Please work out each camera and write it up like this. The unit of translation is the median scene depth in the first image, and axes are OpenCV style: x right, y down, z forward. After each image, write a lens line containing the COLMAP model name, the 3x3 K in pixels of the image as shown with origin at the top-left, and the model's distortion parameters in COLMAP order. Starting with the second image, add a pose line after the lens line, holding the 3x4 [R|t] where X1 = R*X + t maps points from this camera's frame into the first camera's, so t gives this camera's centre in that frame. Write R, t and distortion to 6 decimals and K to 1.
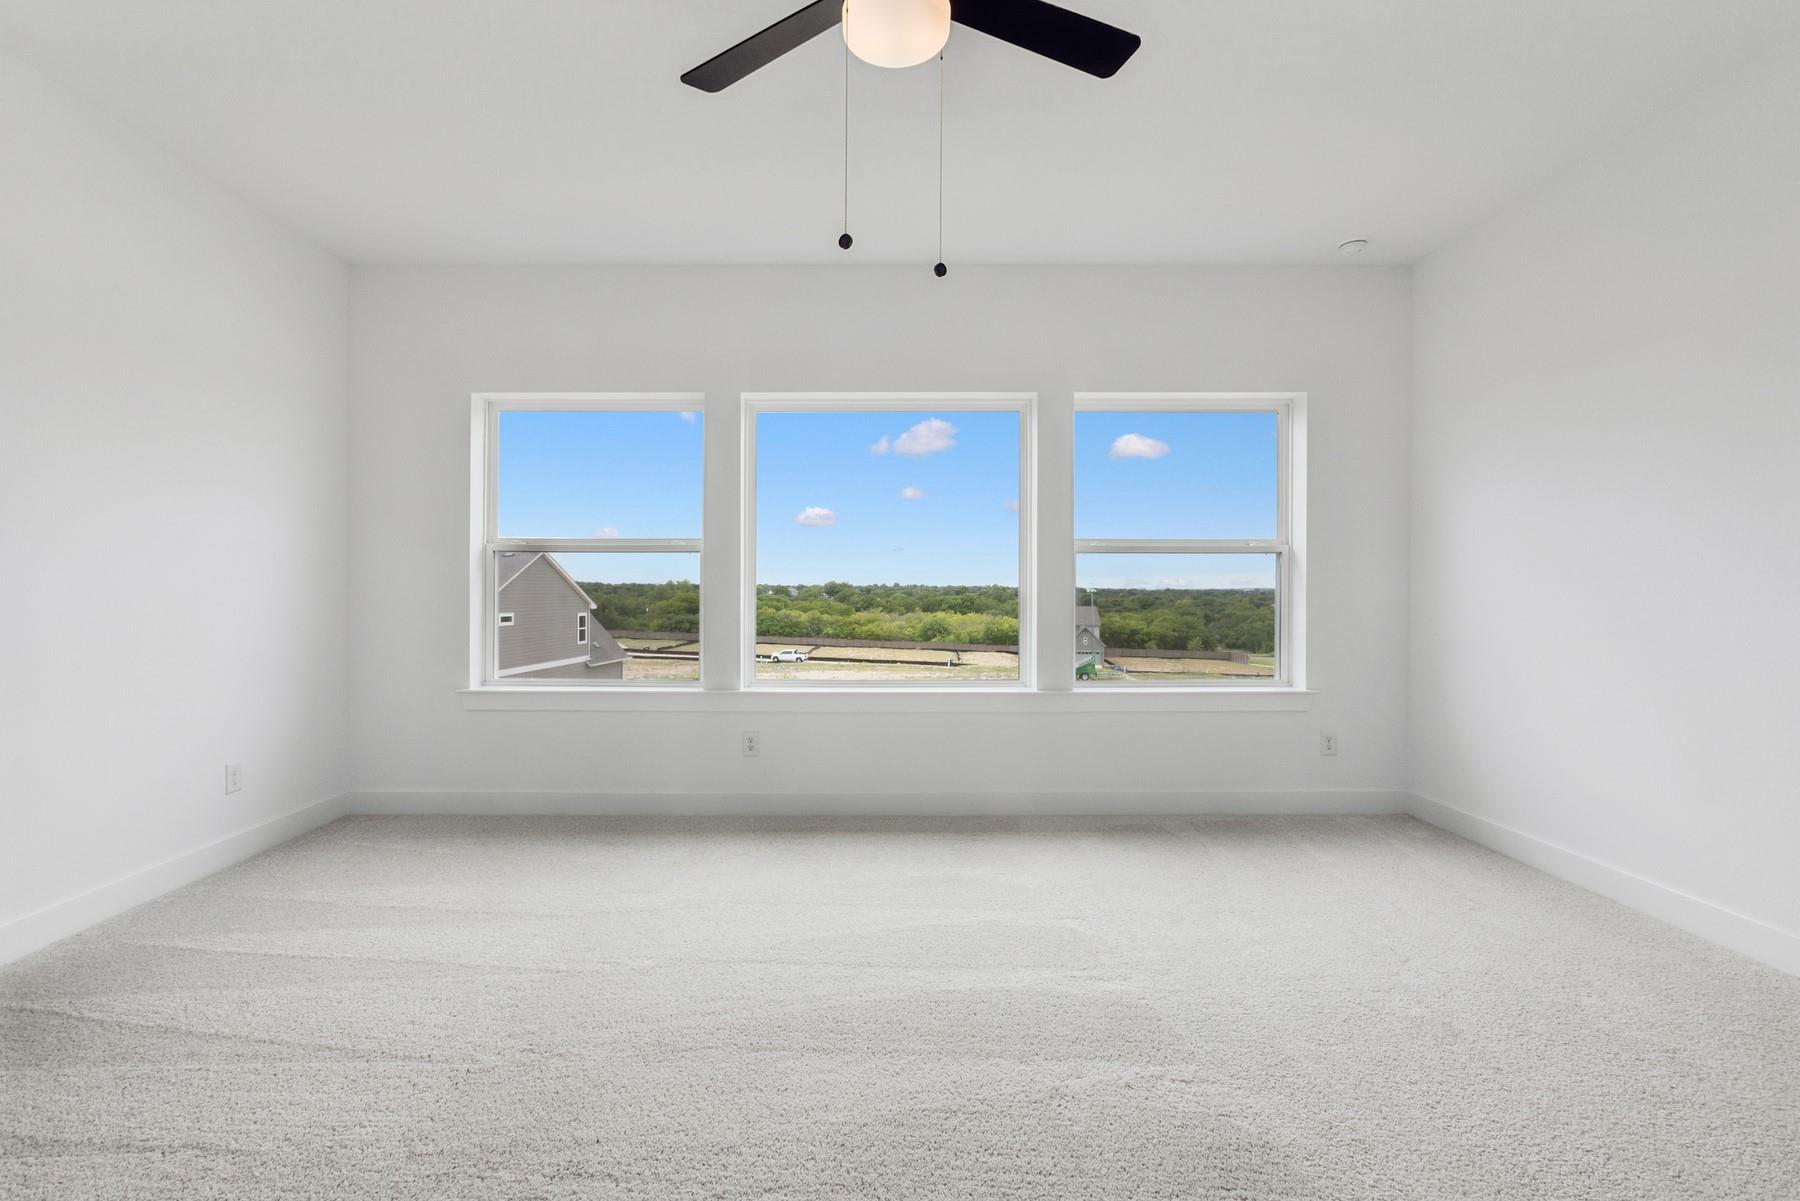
lens RADIAL K [[809.4, 0, 891.8], [0, 809.4, 598.1], [0, 0, 1]] dist [-0.017712, 0.011799]
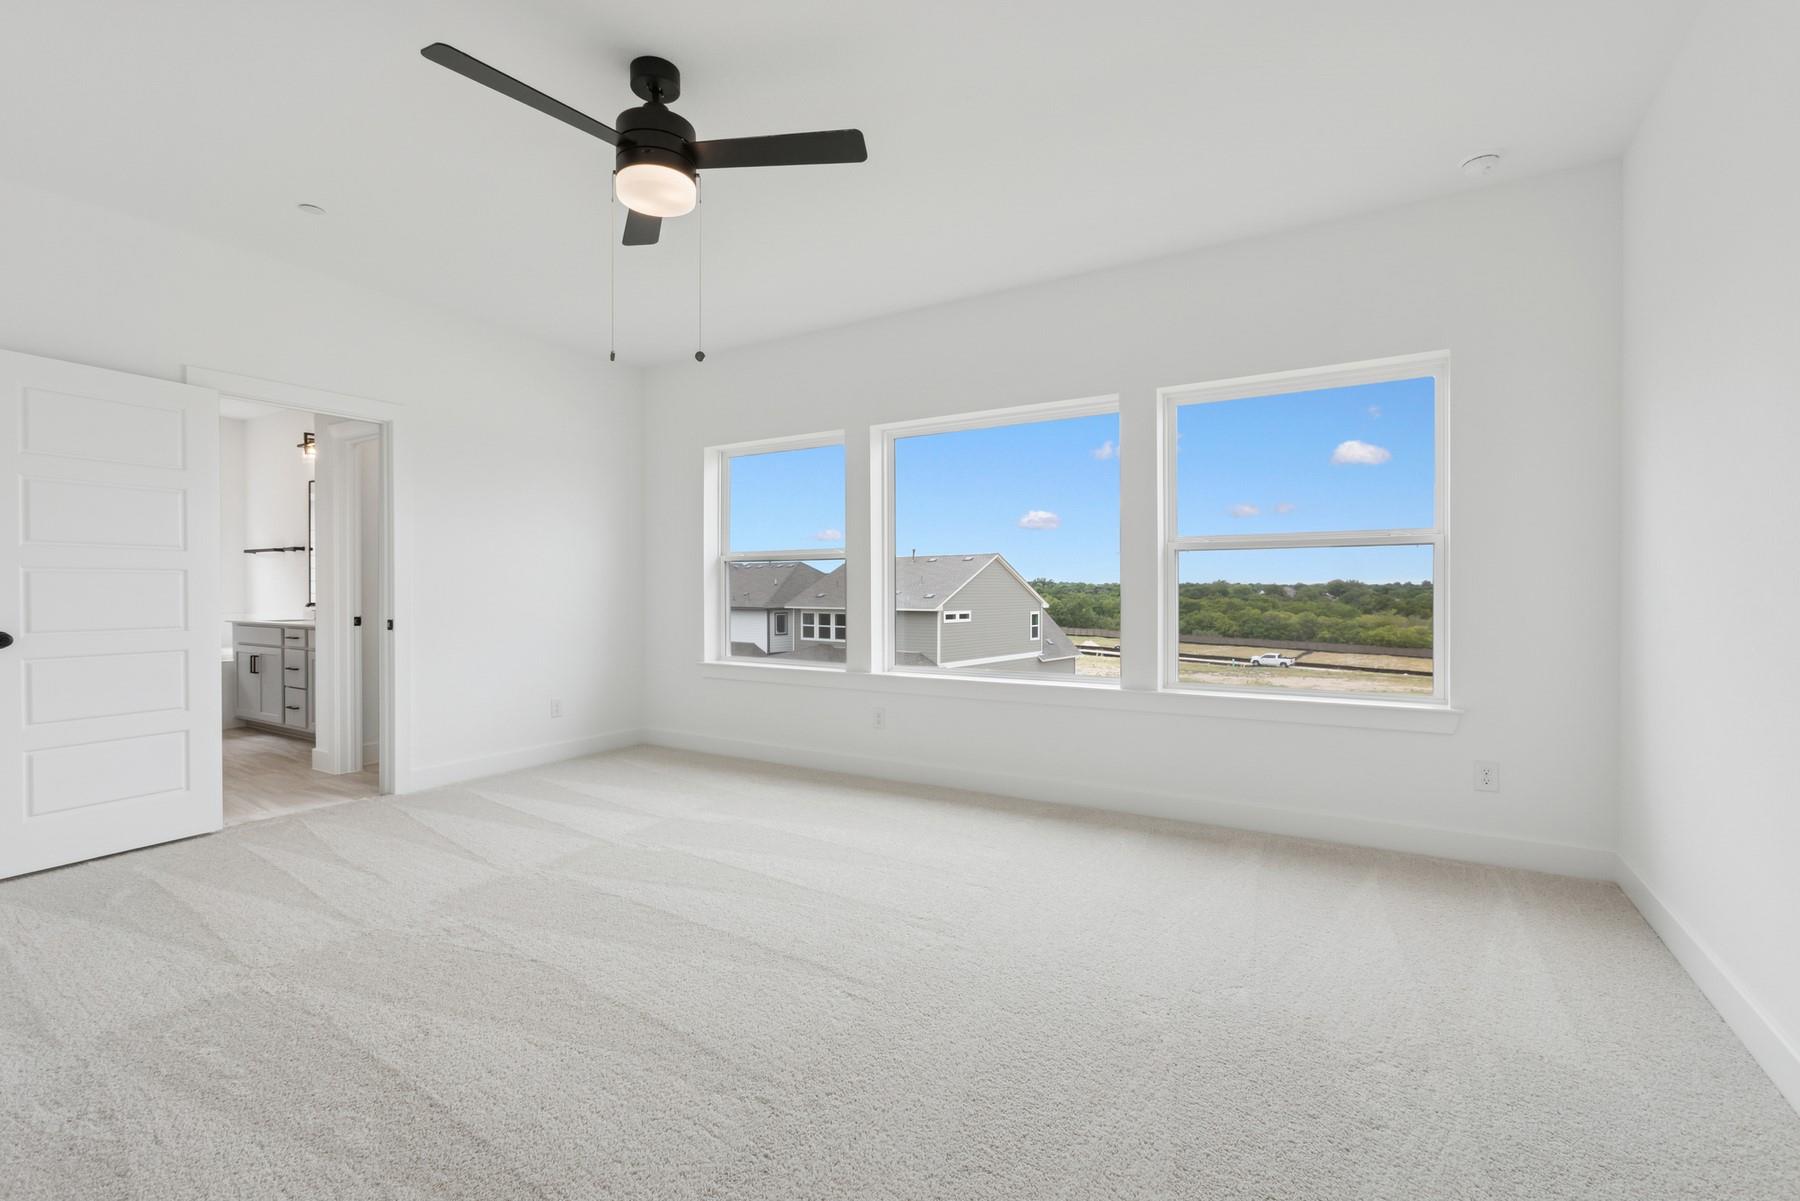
lens RADIAL K [[809.4, 0, 909.9], [0, 809.4, 597.2], [0, 0, 1]] dist [-0.017712, 0.011799]
pose [[0.851301, 0.001853, -0.524675, 0.319450], [-0.002012, 0.999998, 0.000267, 0.001006], [0.524674, 0.000829, 0.851303, 0.004348]]
